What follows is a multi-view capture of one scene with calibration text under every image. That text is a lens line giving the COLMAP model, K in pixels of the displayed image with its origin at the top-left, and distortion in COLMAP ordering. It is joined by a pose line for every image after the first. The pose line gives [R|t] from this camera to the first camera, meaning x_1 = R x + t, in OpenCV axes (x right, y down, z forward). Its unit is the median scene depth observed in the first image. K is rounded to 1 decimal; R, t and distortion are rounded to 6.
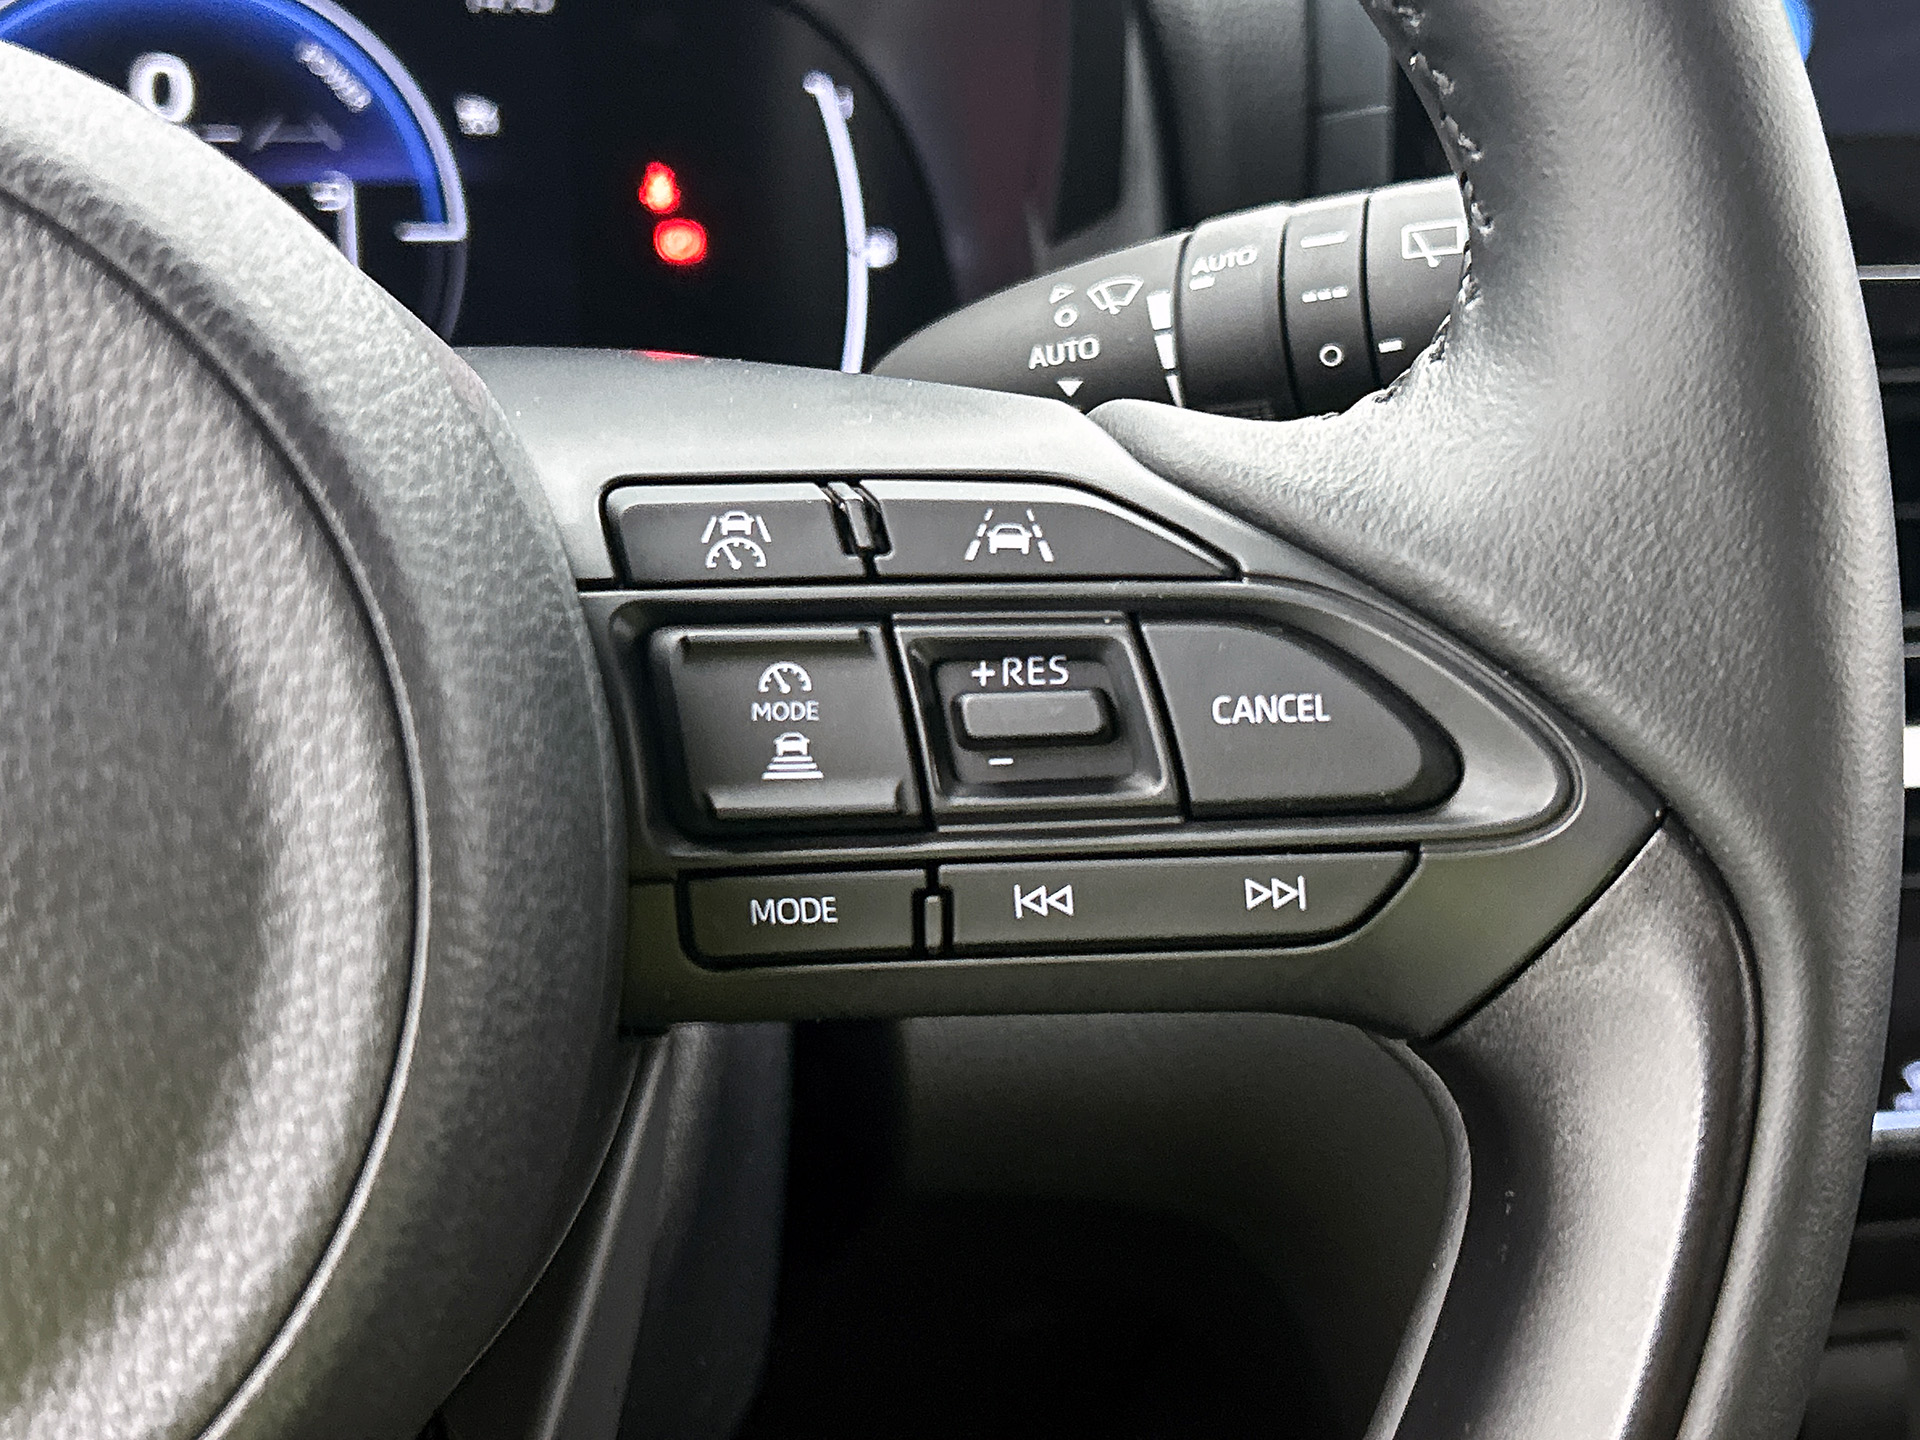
lens RADIAL K [[2460.7, 0, 950.0], [0, 2460.7, 736.9], [0, 0, 1]] dist [0.099459, 0.000000]
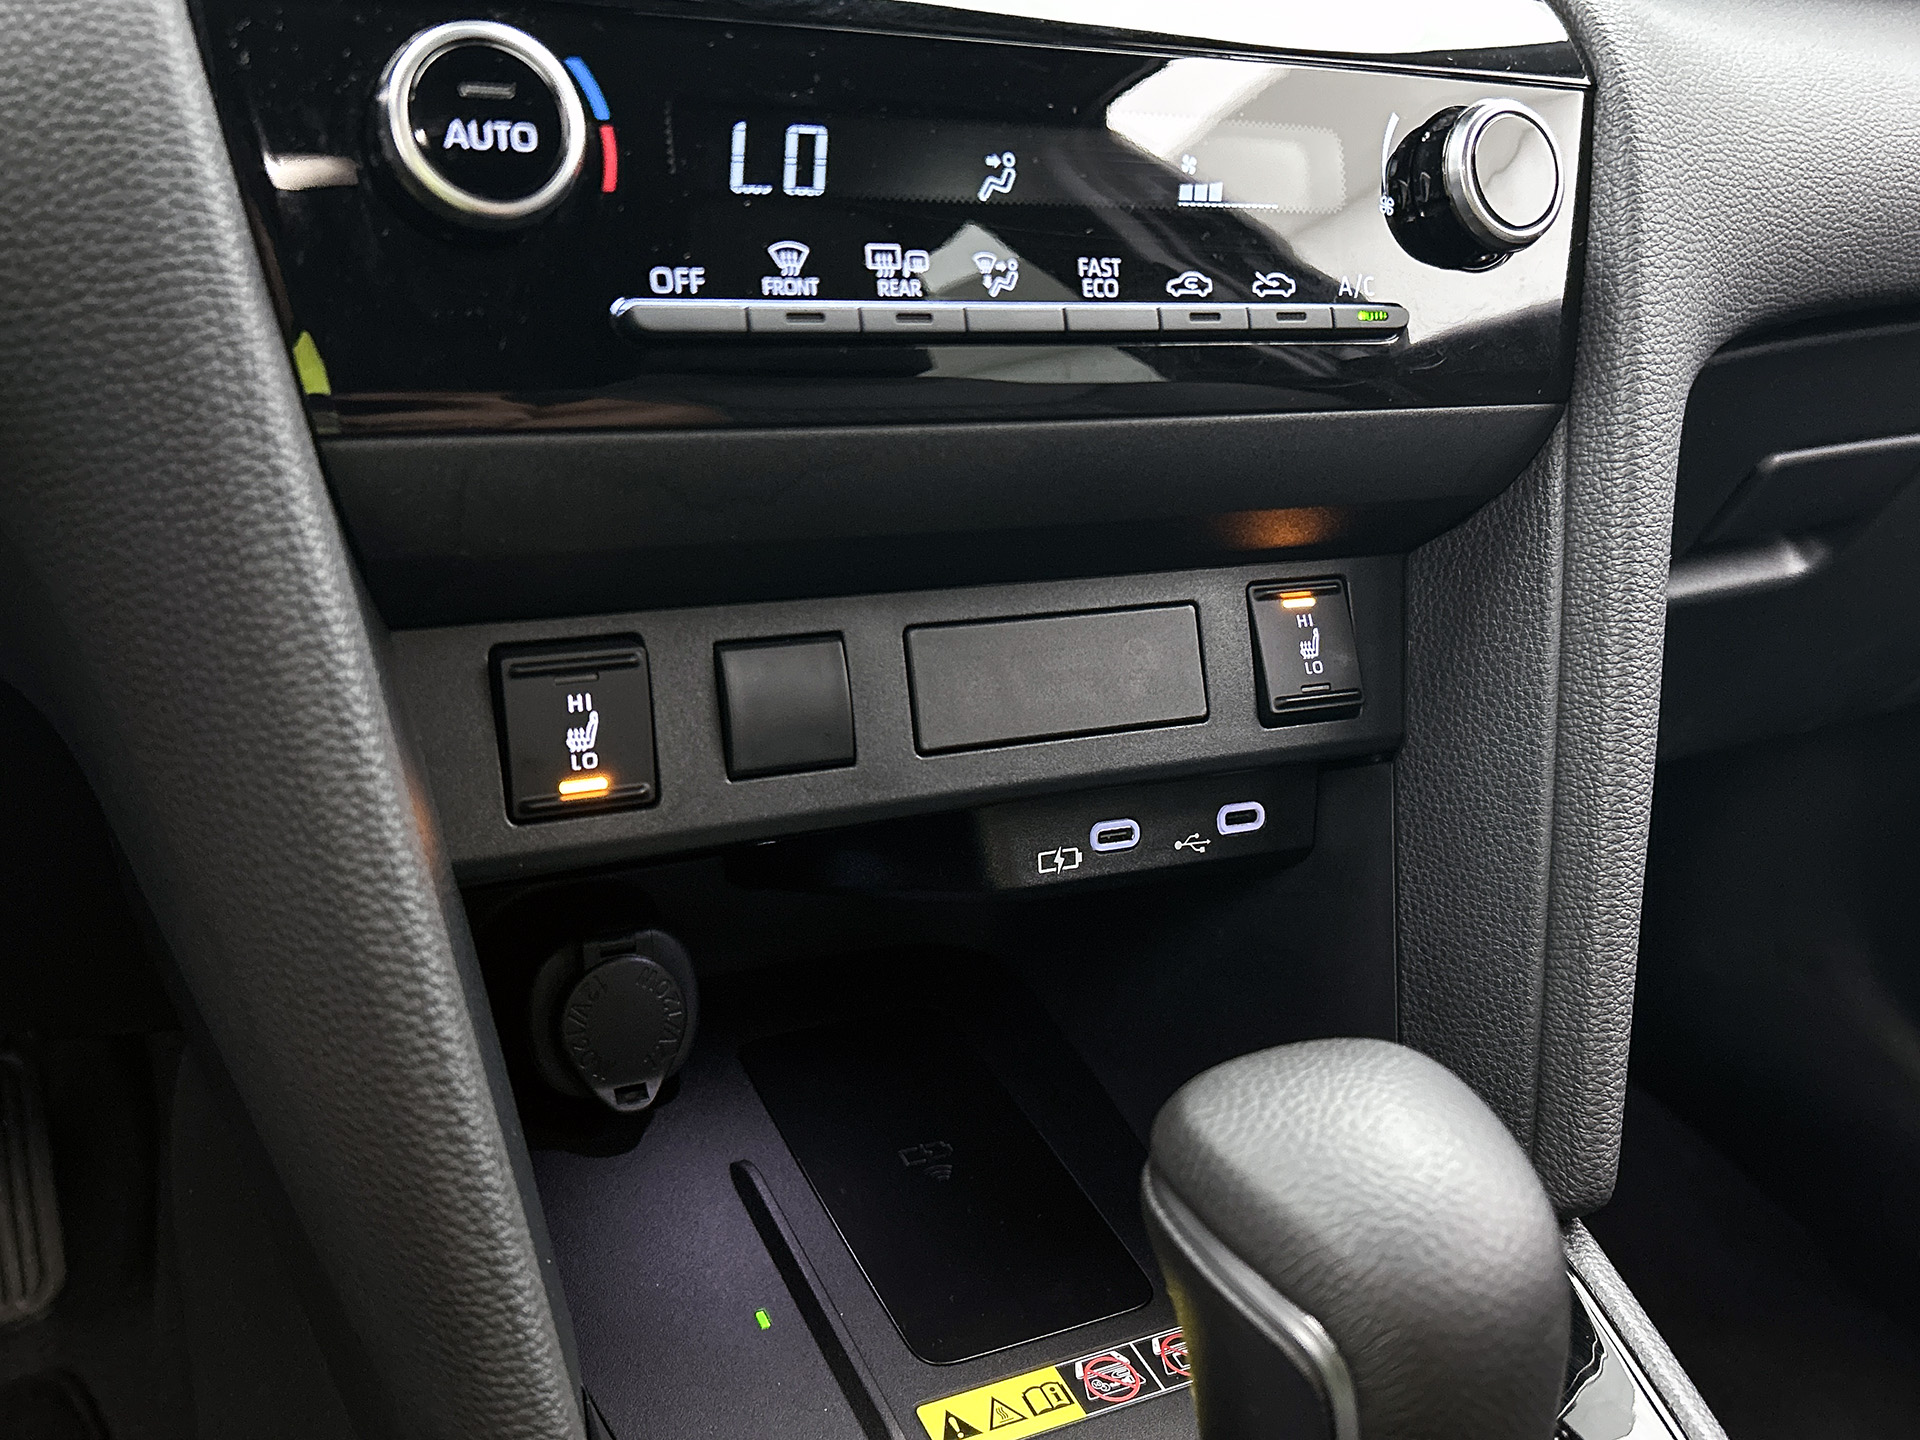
lens RADIAL K [[1716.6, 0, 956.6], [0, 1716.6, 714.0], [0, 0, 1]] dist [0.055576, -0.060093]
pose [[0.957225, -0.064934, 0.281963, 0.505948], [0.073081, 0.997155, -0.018465, 0.603622], [-0.279962, 0.038281, 0.959248, 0.784390]]
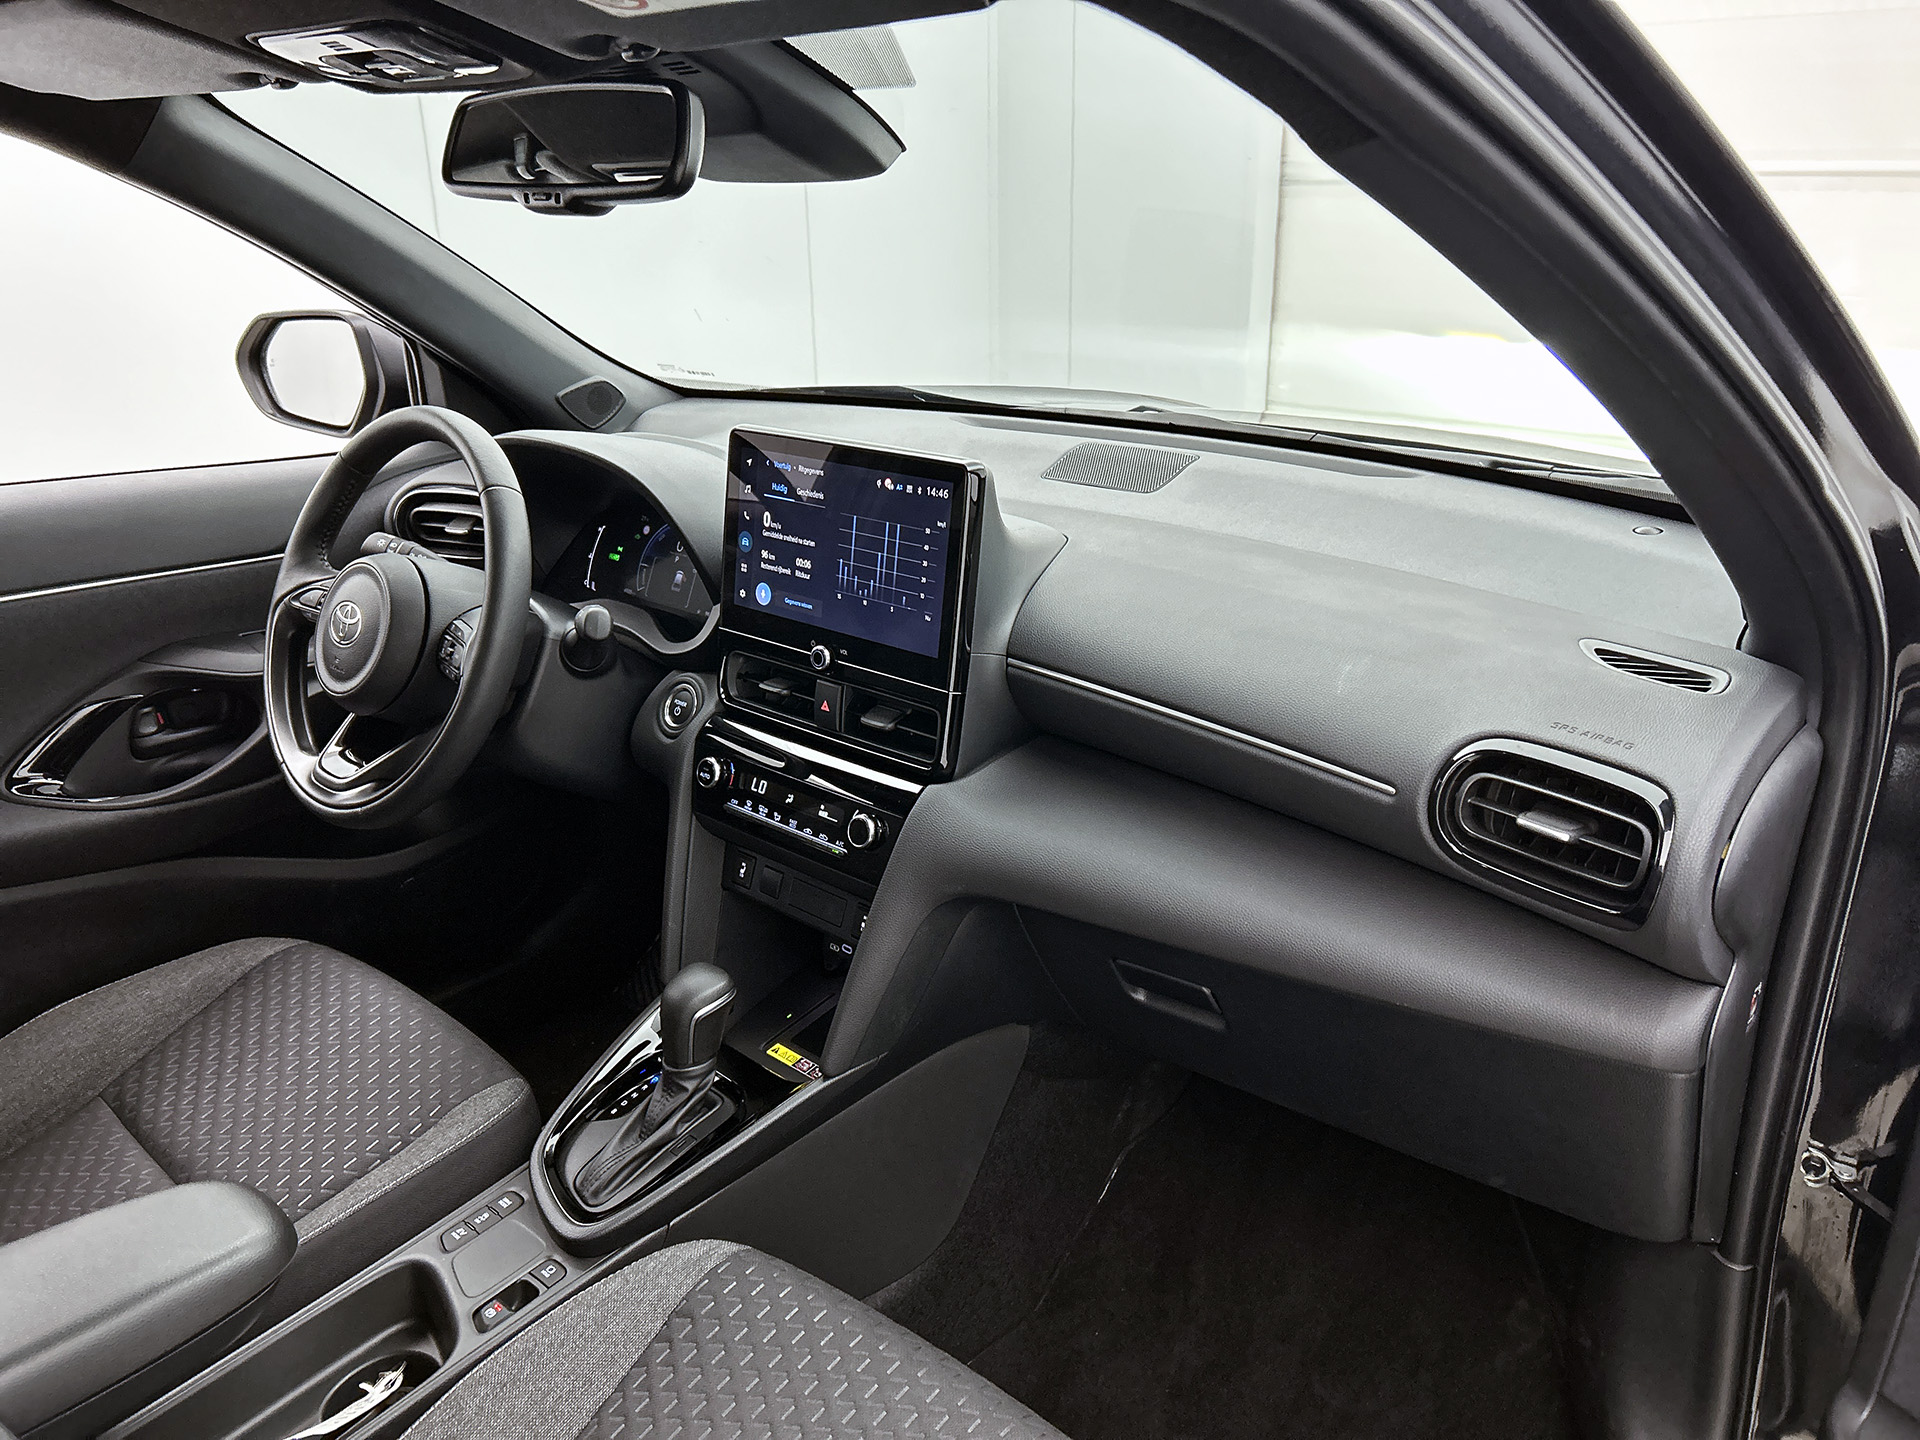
lens RADIAL K [[1458.7, 0, 944.2], [0, 1458.7, 715.7], [0, 0, 1]] dist [0.062971, -0.077770]
pose [[0.601687, 0.250669, -0.758378, 5.350473], [-0.266386, 0.958093, 0.105335, -0.846615], [0.753001, 0.138643, 0.643248, -1.134311]]
